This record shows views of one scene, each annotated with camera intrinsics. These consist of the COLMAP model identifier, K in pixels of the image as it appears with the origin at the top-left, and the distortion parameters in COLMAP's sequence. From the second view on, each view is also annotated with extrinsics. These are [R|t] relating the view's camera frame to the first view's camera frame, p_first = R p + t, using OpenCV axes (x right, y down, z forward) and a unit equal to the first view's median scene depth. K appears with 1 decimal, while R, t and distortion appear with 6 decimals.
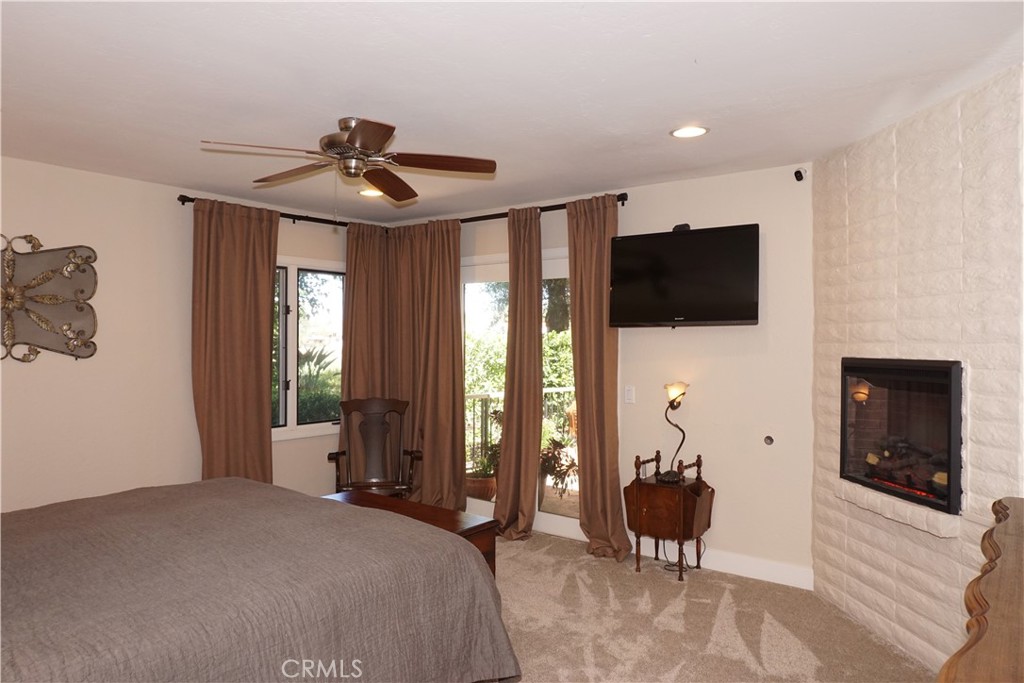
lens RADIAL K [[686.1, 0, 509.5], [0, 686.1, 342.4], [0, 0, 1]] dist [-0.046642, 0.036537]
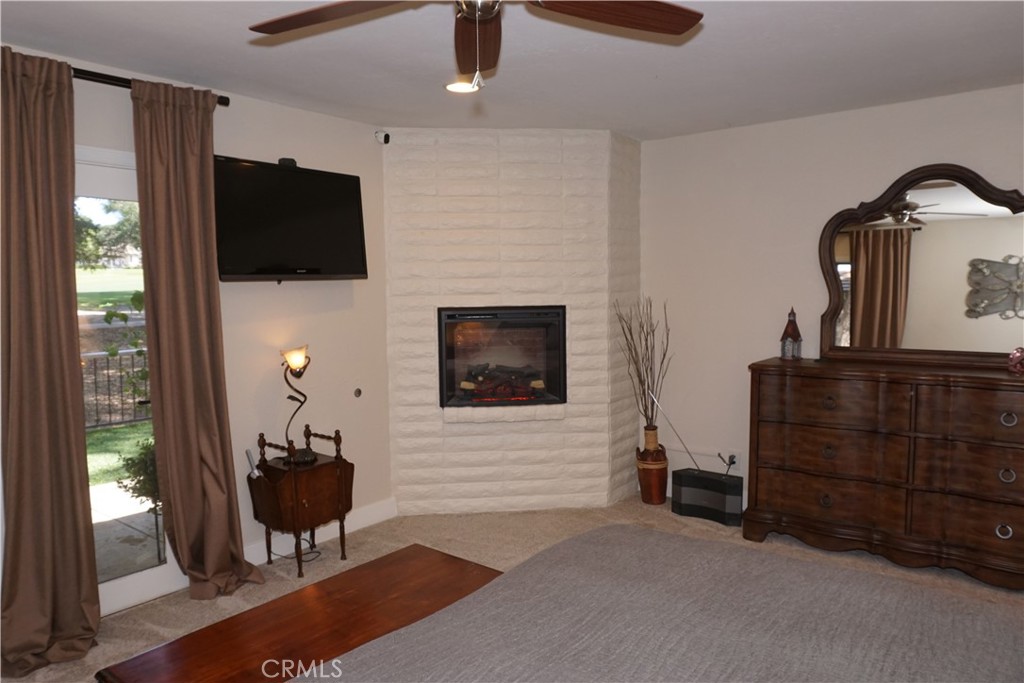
lens RADIAL K [[686.1, 0, 509.5], [0, 686.1, 342.4], [0, 0, 1]] dist [-0.046642, 0.036537]
pose [[0.022433, -0.093078, 0.995406, -0.596886], [0.008525, 0.995638, 0.092908, -0.023585], [-0.999712, 0.006401, 0.023129, 0.714385]]
